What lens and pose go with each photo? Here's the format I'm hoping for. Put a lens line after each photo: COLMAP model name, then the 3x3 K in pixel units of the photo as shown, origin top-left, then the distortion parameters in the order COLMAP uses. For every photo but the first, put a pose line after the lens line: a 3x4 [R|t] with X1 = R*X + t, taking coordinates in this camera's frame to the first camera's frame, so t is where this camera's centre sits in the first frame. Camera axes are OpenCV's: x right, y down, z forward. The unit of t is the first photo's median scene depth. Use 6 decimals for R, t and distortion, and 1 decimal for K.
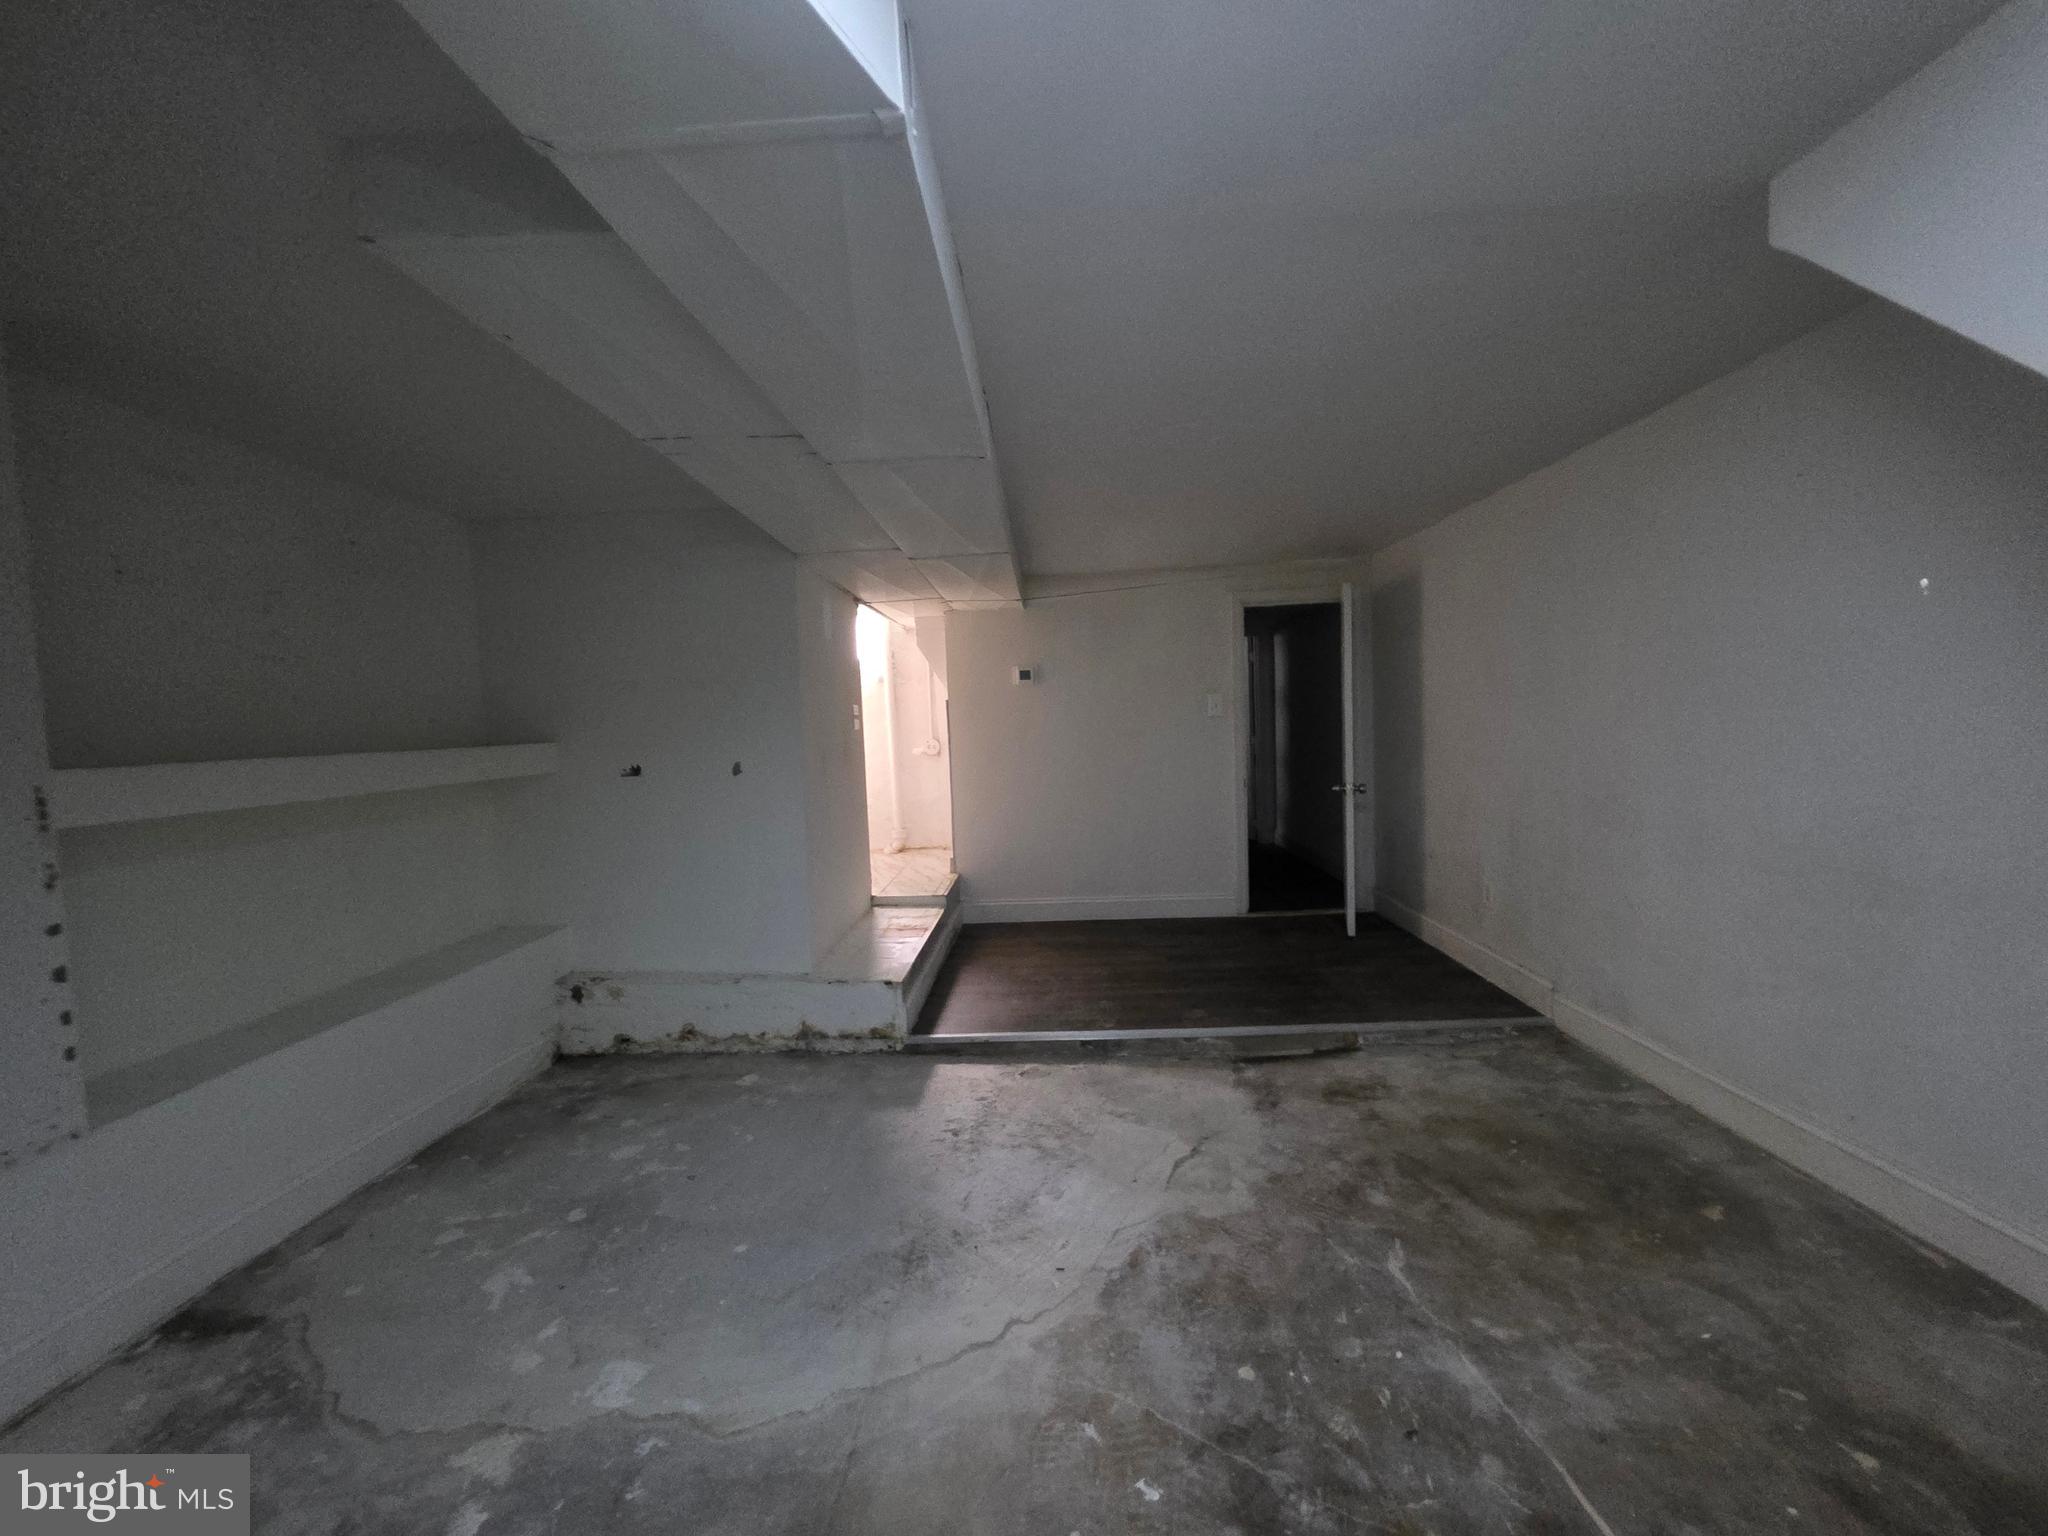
lens RADIAL K [[823.8, 0, 1024.7], [0, 823.8, 747.1], [0, 0, 1]] dist [0.005566, -0.001566]
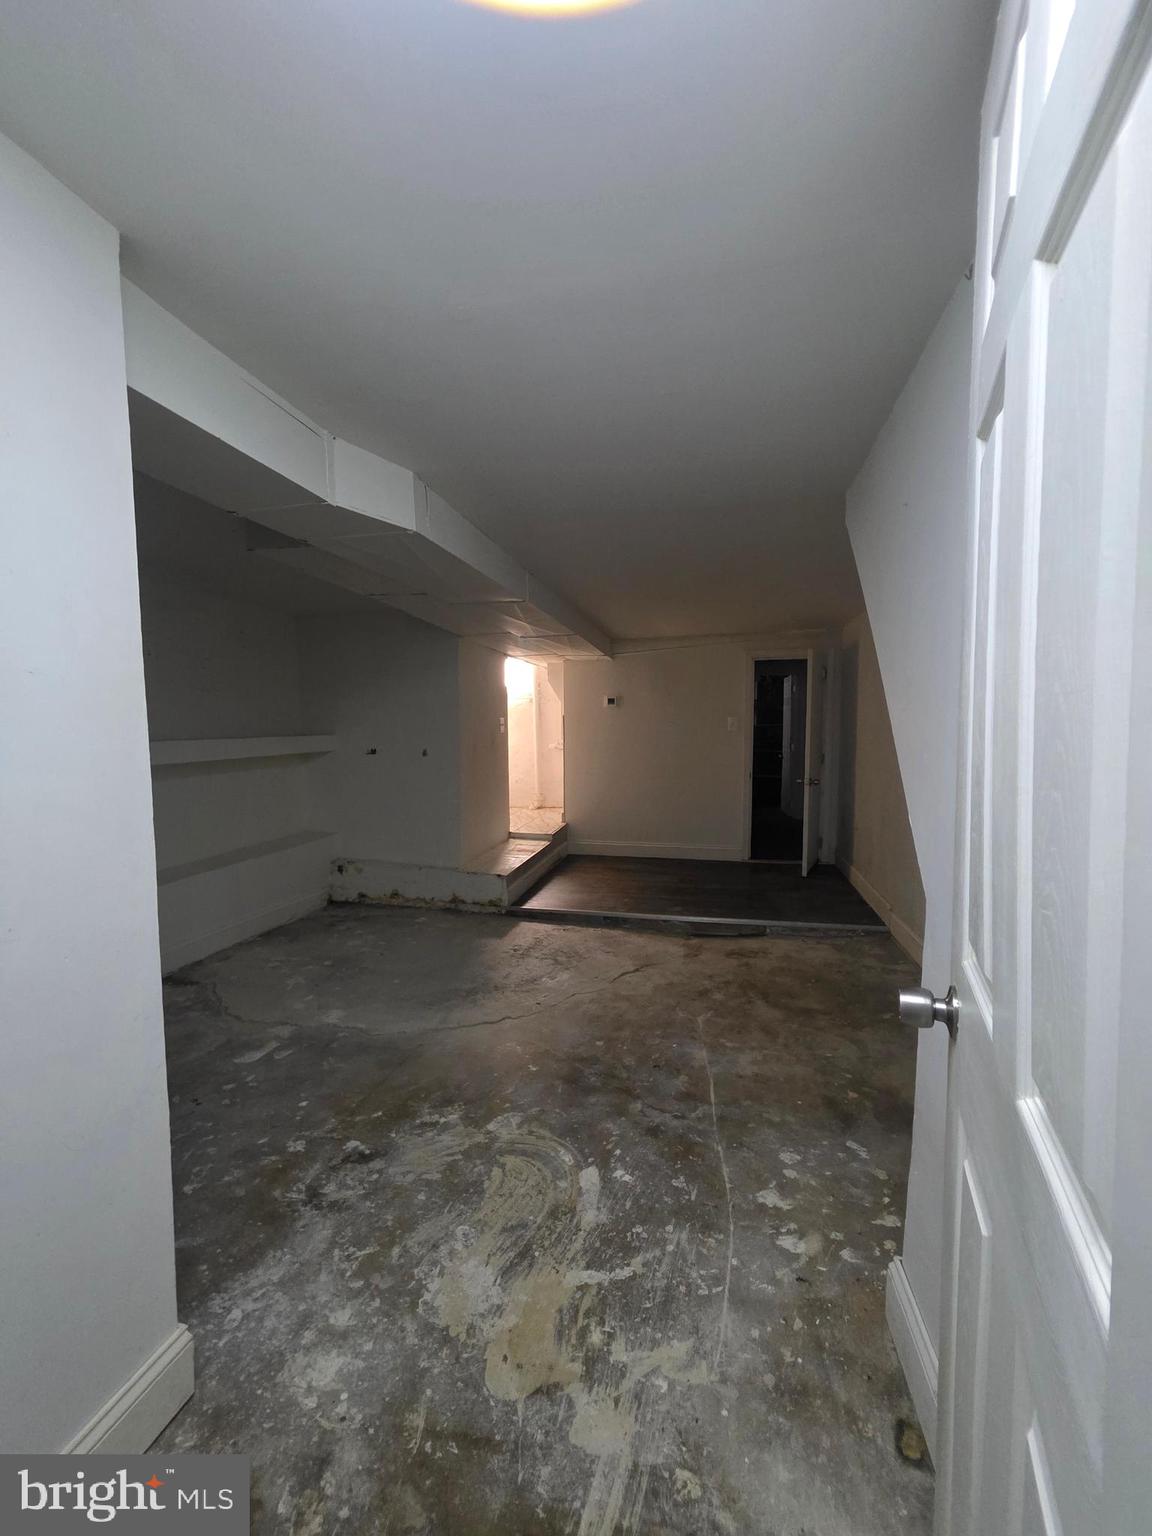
lens RADIAL K [[617.8, 0, 576.2], [0, 617.8, 757.7], [0, 0, 1]] dist [0.005566, -0.001566]
pose [[0.982953, 0.042446, -0.178891, 0.251843], [-0.038128, 0.998894, 0.027504, -0.014388], [0.179860, -0.020214, 0.983484, -0.314500]]
